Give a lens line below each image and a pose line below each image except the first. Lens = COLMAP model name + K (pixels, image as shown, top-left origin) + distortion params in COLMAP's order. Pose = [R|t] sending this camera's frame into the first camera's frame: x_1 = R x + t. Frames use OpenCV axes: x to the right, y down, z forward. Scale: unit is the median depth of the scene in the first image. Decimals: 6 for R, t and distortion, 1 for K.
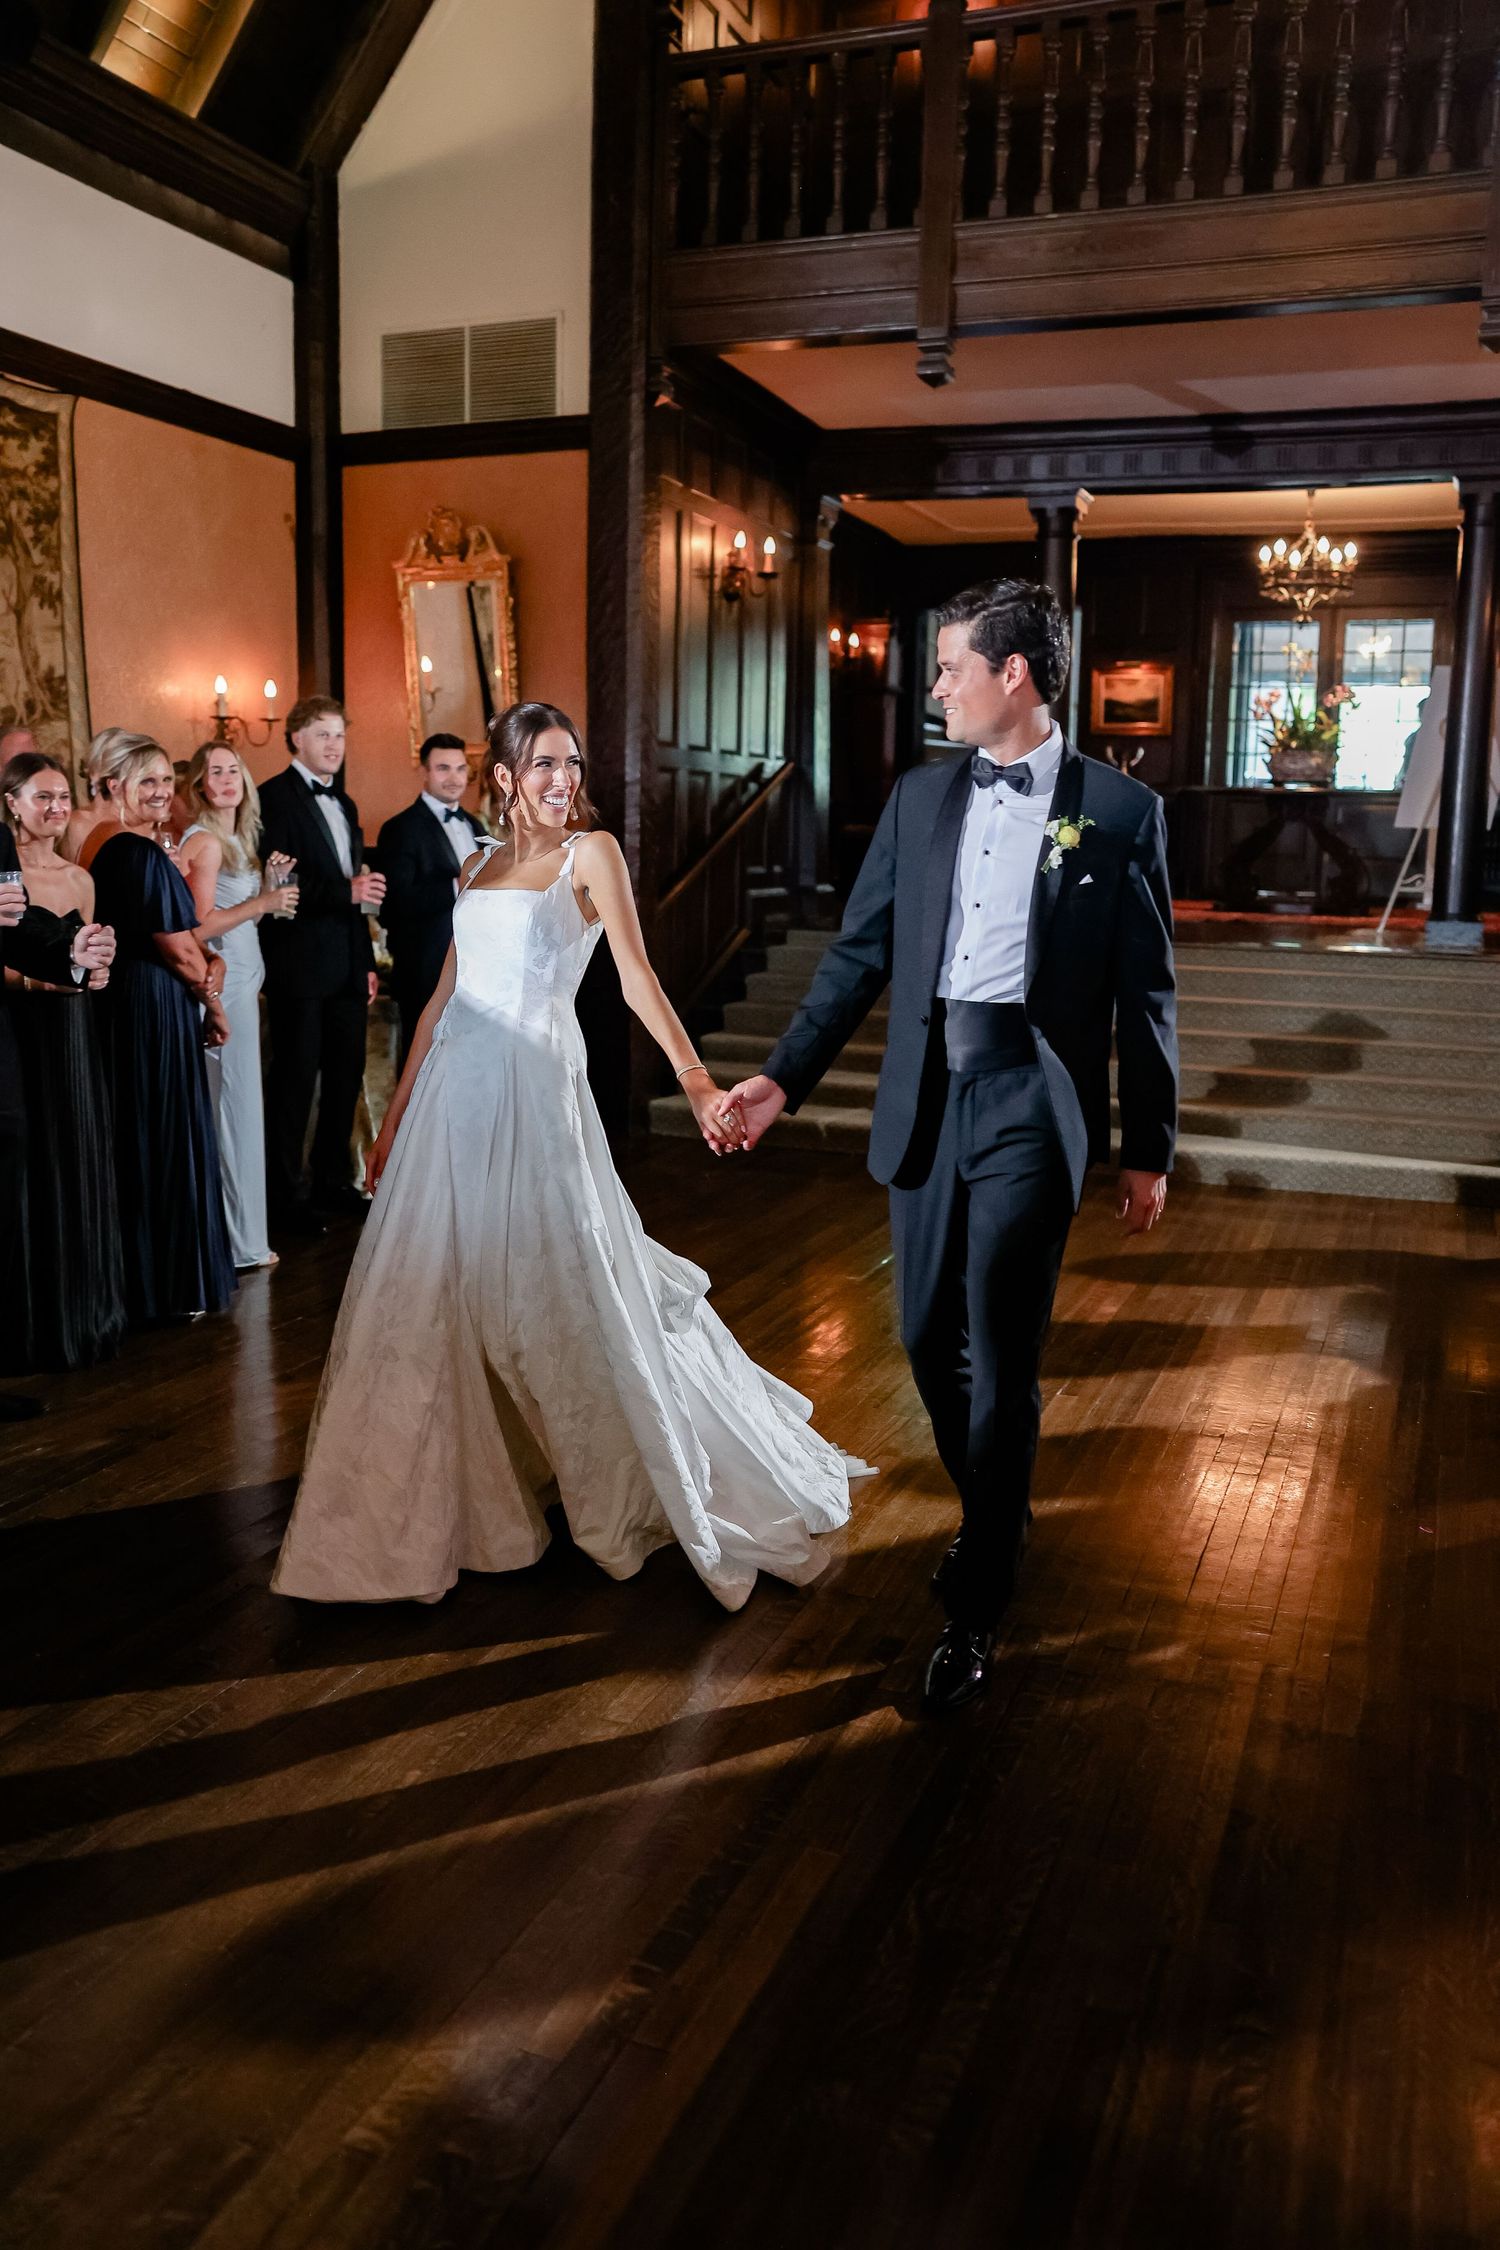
lens RADIAL K [[1791.6, 0, 743.7], [0, 1791.6, 1130.5], [0, 0, 1]] dist [-0.109808, 0.112603]
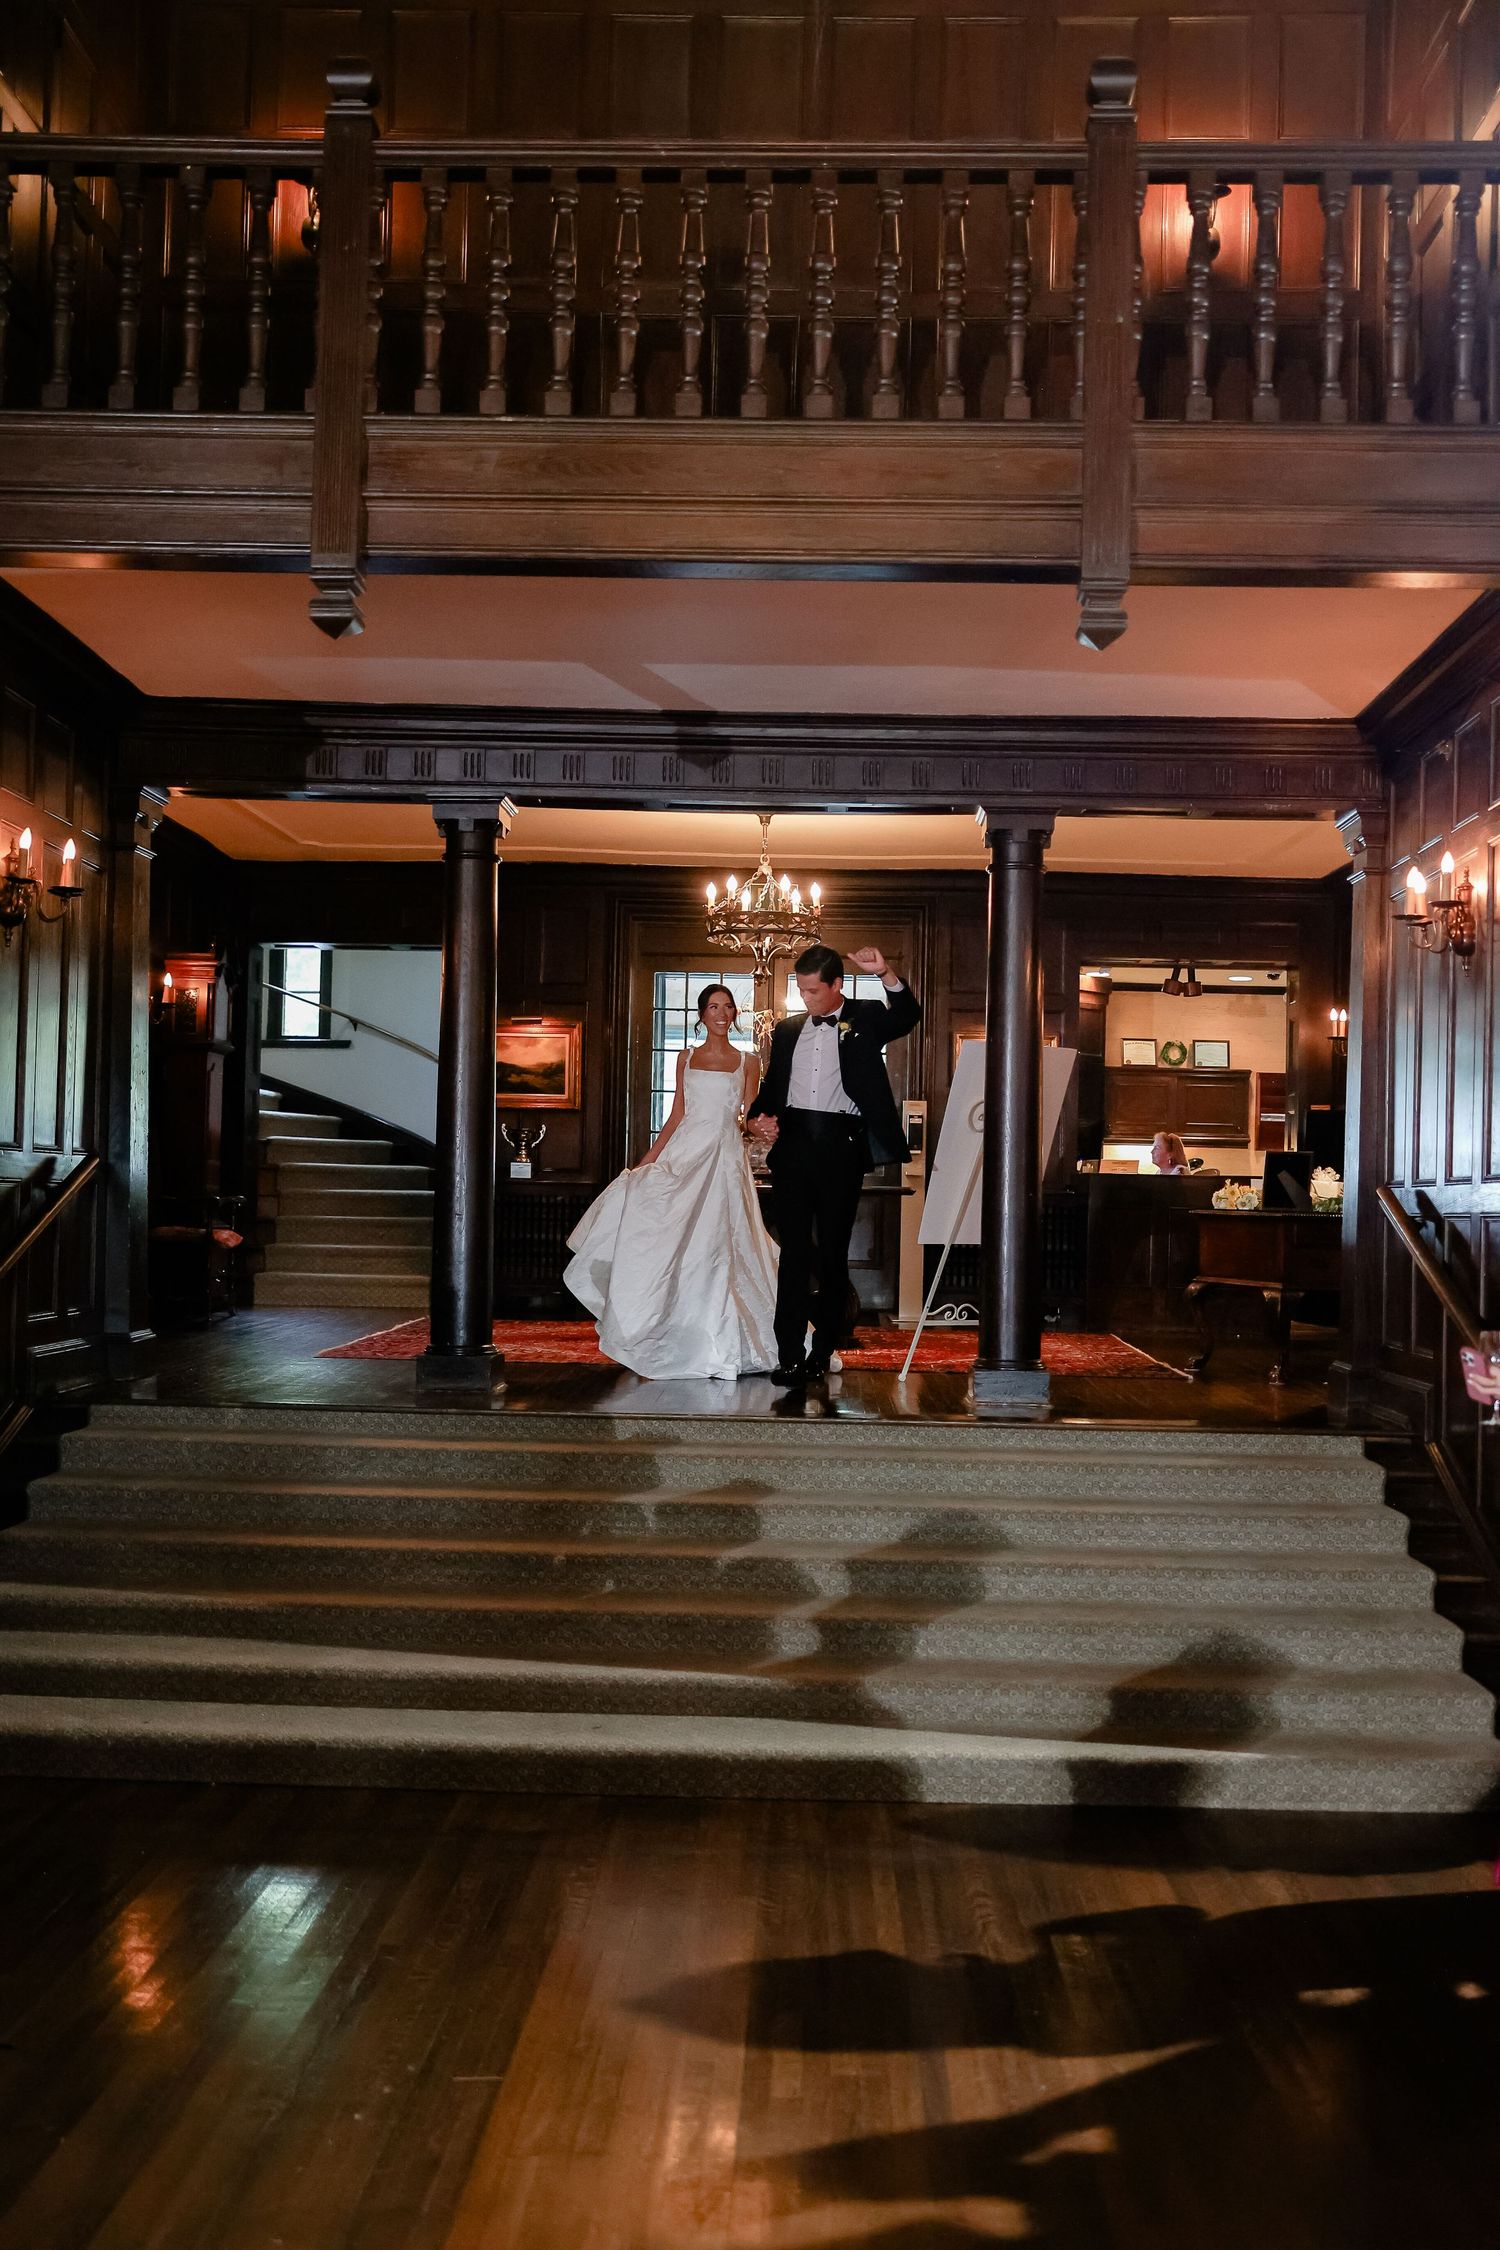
lens RADIAL K [[2118.3, 0, 752.7], [0, 2118.3, 1140.1], [0, 0, 1]] dist [-0.024670, 0.017534]
pose [[0.939846, 0.010744, 0.341429, -0.016404], [0.054648, 0.981903, -0.181327, -0.062560], [-0.337199, 0.189078, 0.922251, 0.195862]]
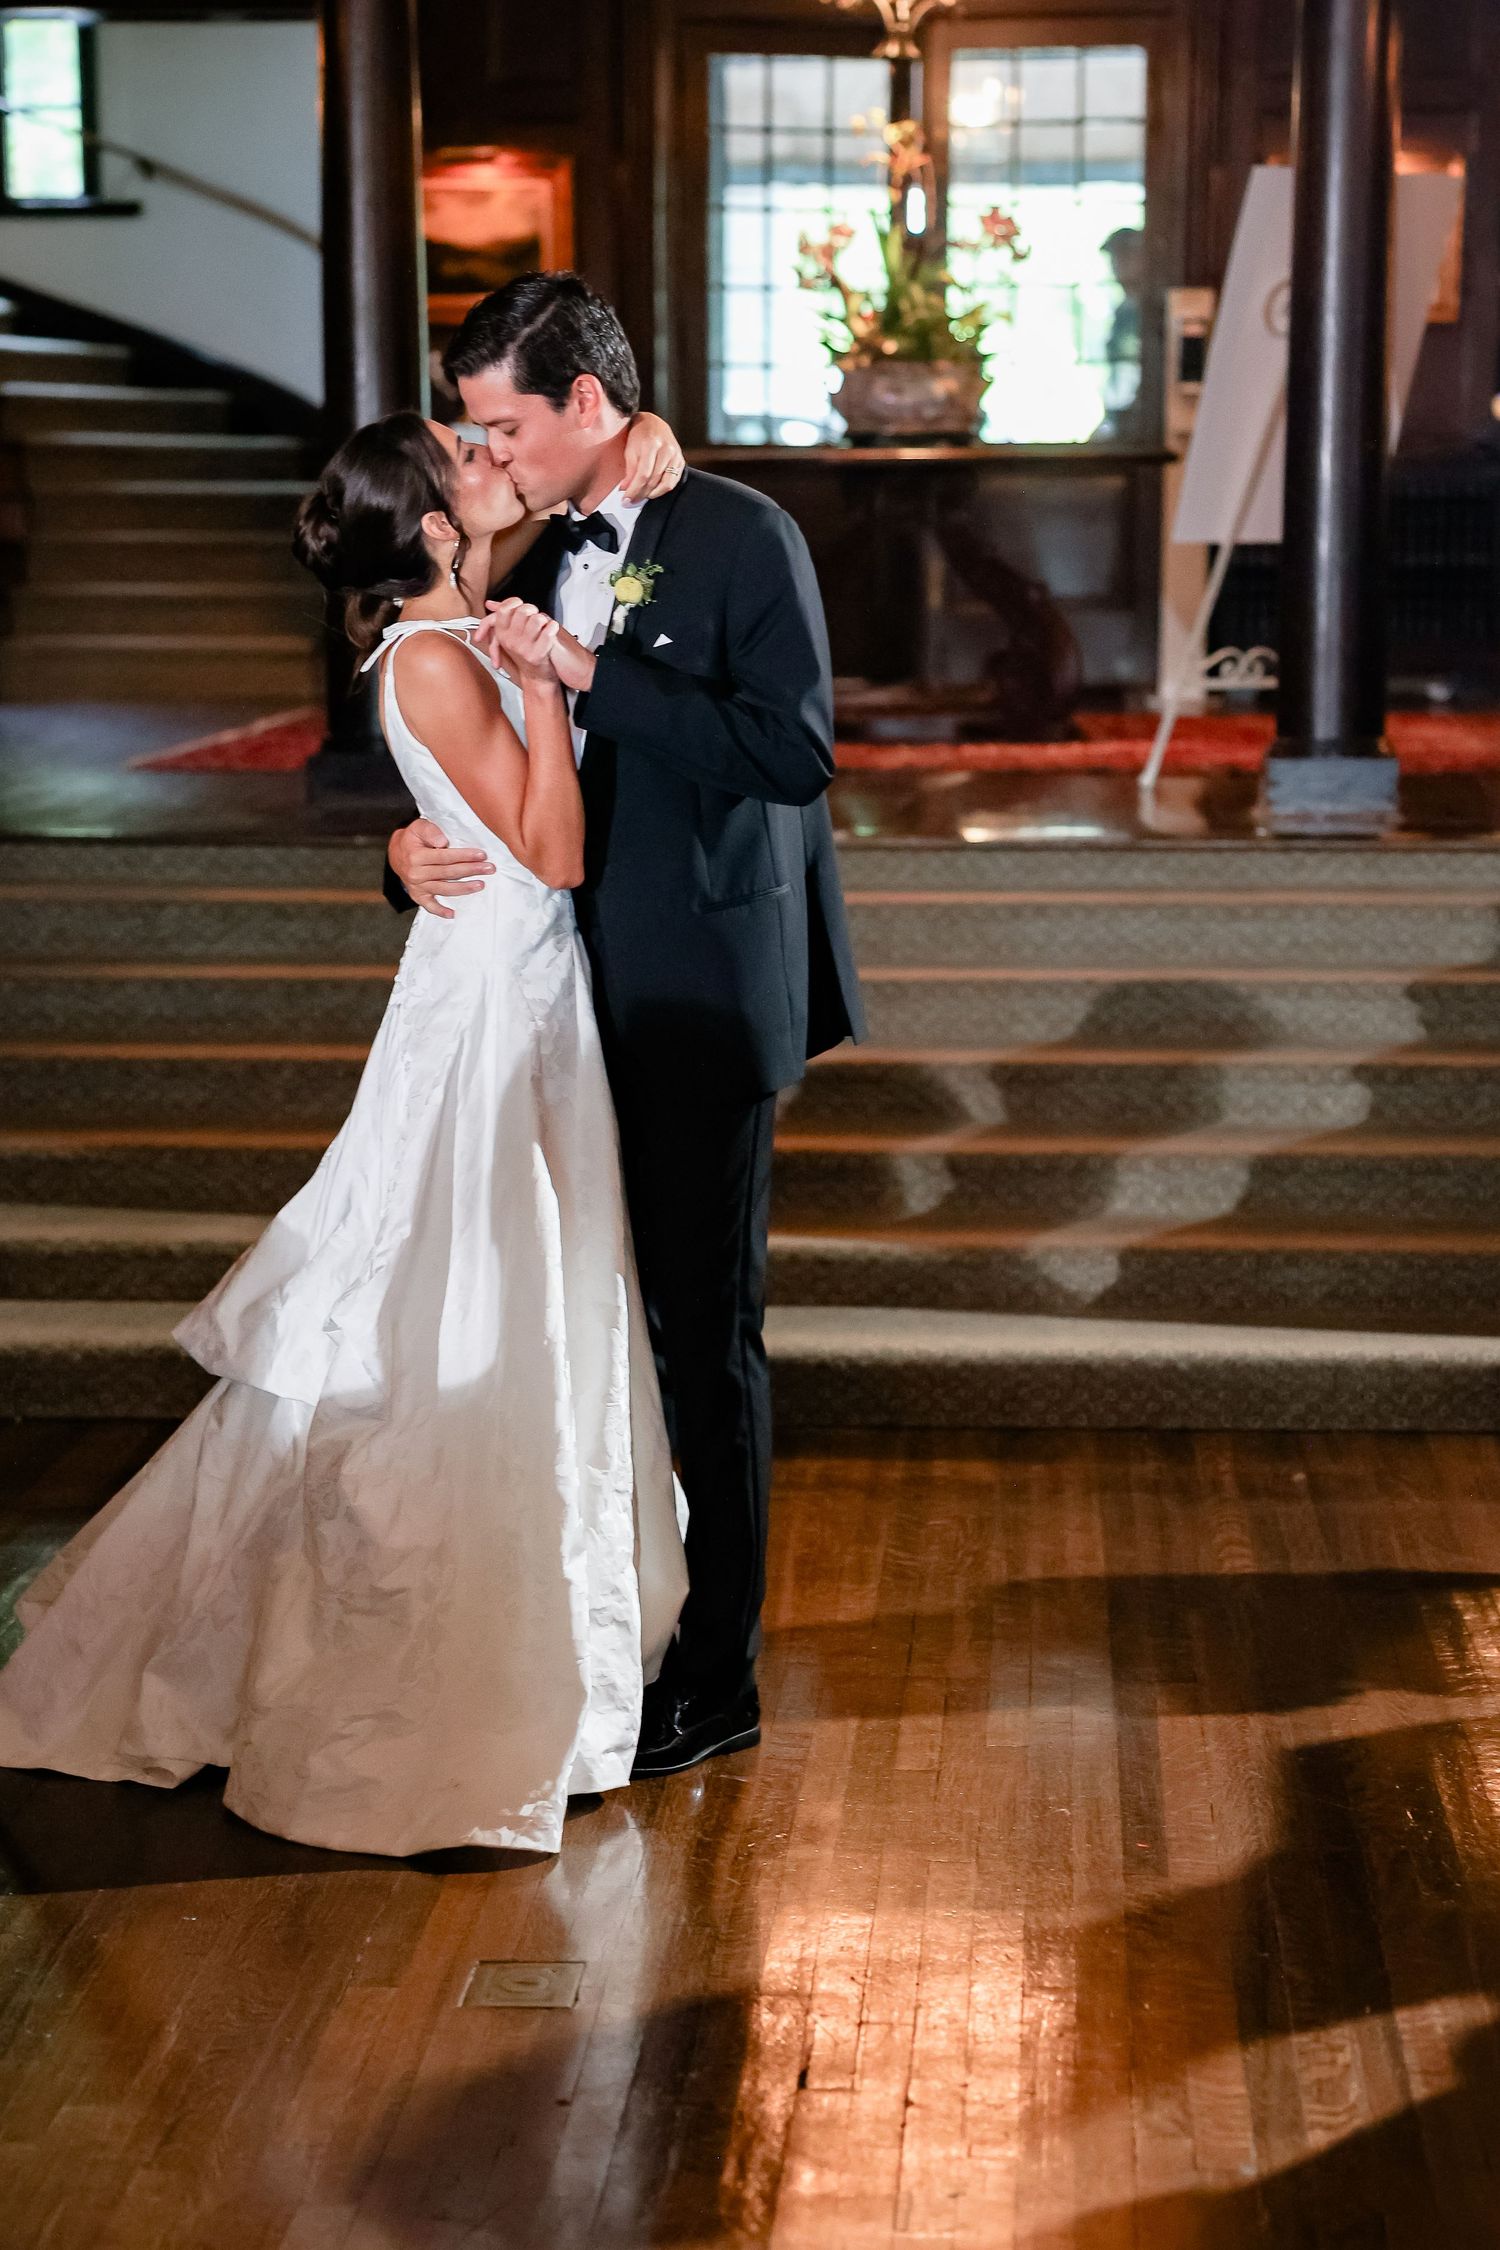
lens RADIAL K [[4074.0, 0, 746.9], [0, 4074.0, 1134.3], [0, 0, 1]] dist [0.151307, 0.101648]
pose [[0.952950, -0.064668, 0.296150, -0.047962], [0.069989, 0.997520, -0.007391, -0.030800], [-0.294938, 0.027770, 0.955113, 0.081627]]
